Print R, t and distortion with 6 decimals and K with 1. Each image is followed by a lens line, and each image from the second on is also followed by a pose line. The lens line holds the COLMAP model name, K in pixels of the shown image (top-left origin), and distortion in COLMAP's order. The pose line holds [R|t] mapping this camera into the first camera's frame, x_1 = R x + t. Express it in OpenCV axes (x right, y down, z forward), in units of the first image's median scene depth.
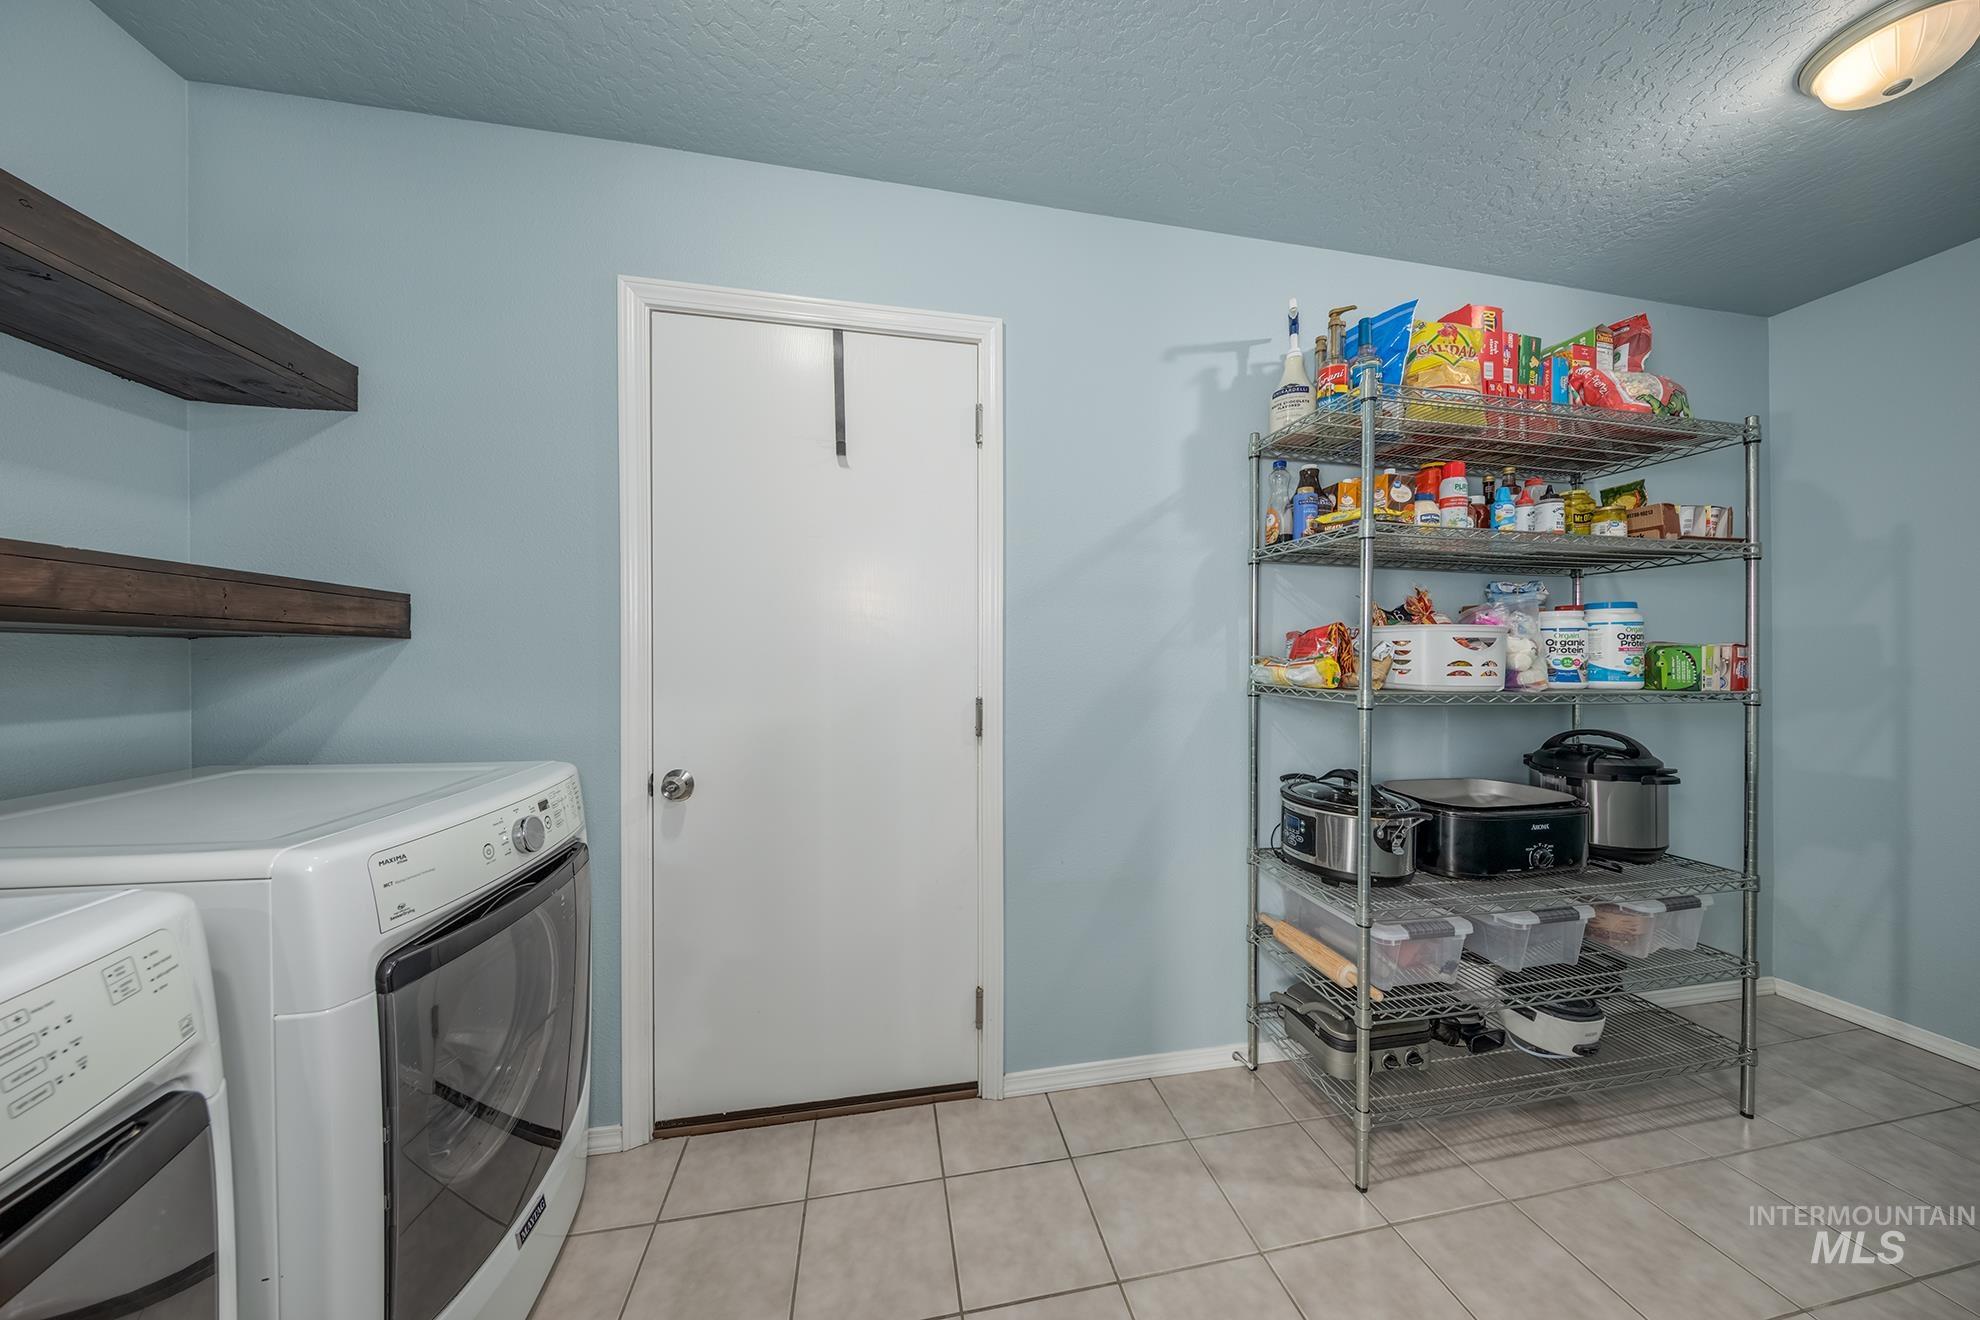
lens RADIAL K [[638.0, 0, 995.5], [0, 638.0, 661.2], [0, 0, 1]] dist [-0.005462, -0.000286]
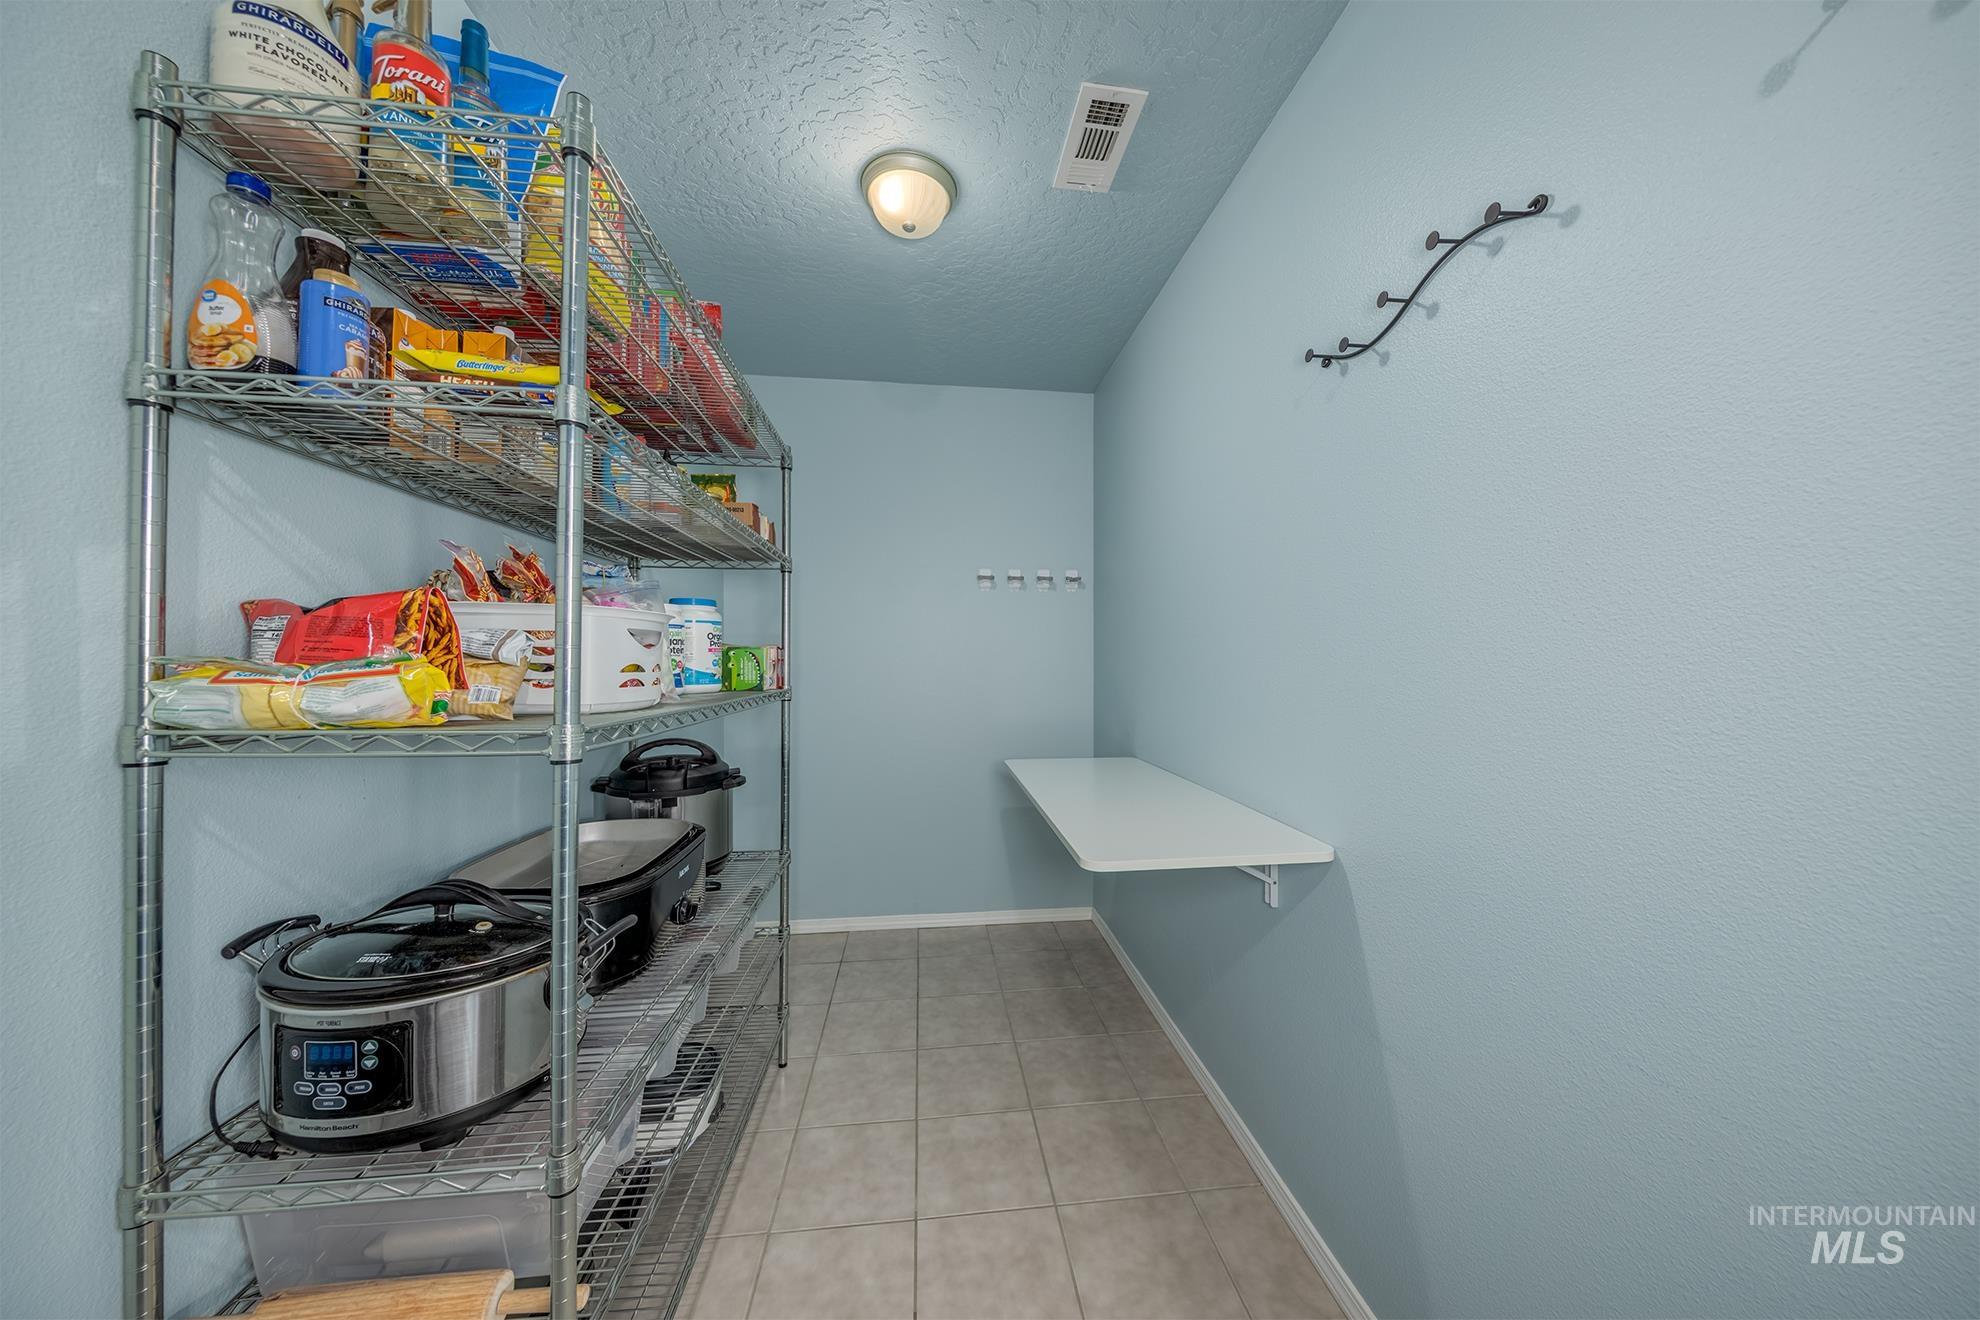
lens RADIAL K [[638.0, 0, 995.8], [0, 638.0, 657.2], [0, 0, 1]] dist [-0.005462, -0.000286]
pose [[0.074295, 0.000859, 0.997236, 0.082928], [0.005514, 0.999984, -0.001272, -0.004593], [-0.997221, 0.005593, 0.074289, 0.510661]]
